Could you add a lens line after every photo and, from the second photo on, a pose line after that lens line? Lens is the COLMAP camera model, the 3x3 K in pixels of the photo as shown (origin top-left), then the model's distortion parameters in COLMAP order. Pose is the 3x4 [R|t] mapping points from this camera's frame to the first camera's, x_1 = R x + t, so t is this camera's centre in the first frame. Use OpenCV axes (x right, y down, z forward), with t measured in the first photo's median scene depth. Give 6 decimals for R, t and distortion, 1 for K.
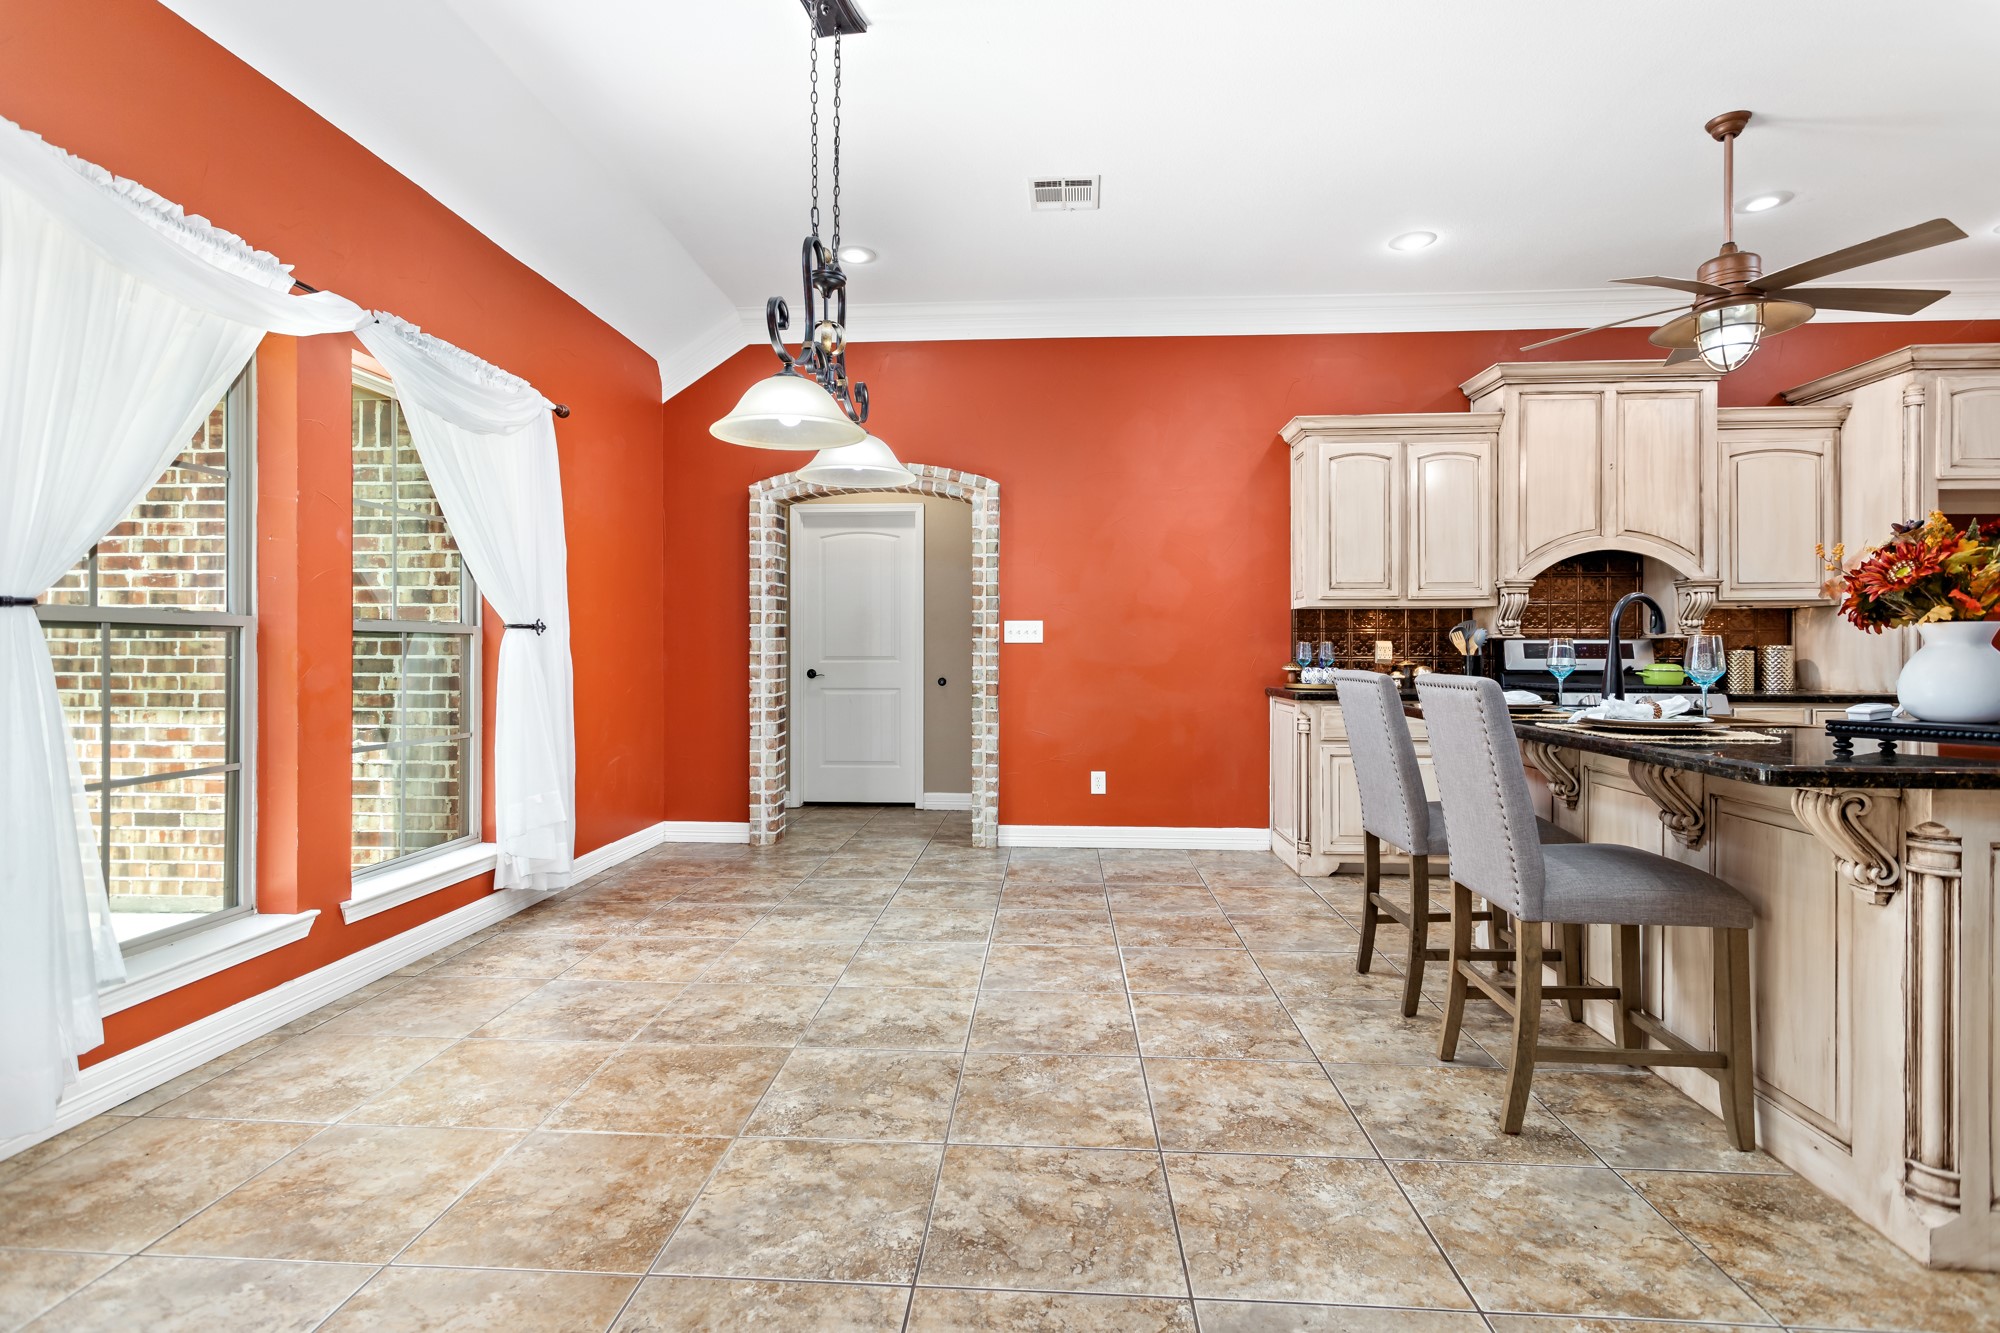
lens RADIAL K [[953.7, 0, 994.6], [0, 953.7, 652.1], [0, 0, 1]] dist [0.004098, -0.002134]
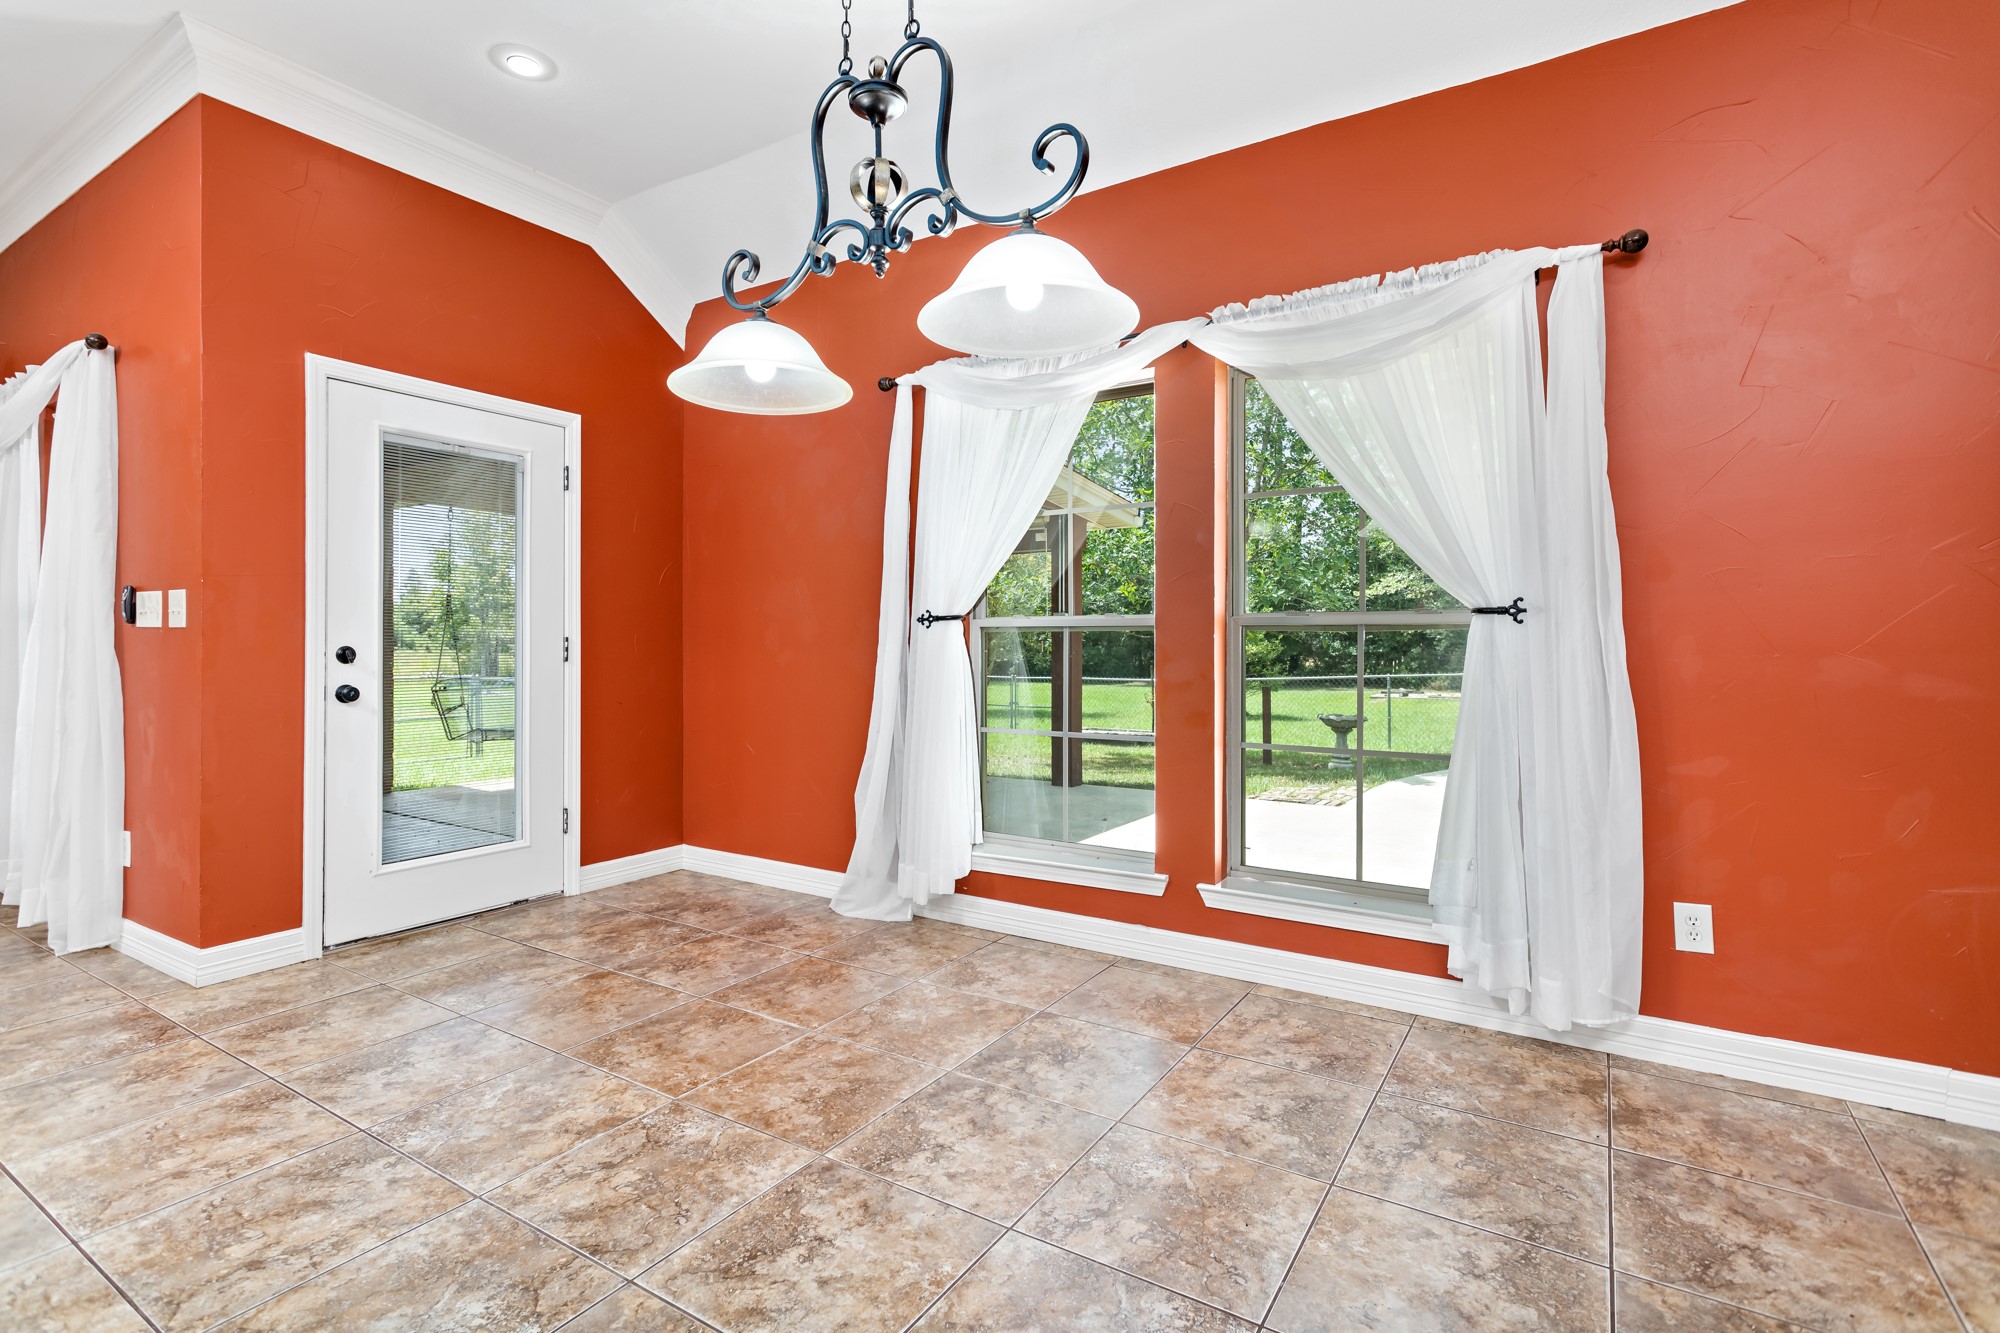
lens RADIAL K [[953.7, 0, 1003.2], [0, 953.7, 638.4], [0, 0, 1]] dist [0.004098, -0.002134]
pose [[-0.484141, -0.010422, -0.874928, 0.454101], [-0.006826, 0.999944, -0.008134, 0.001596], [0.874963, 0.002034, -0.484185, 1.706952]]
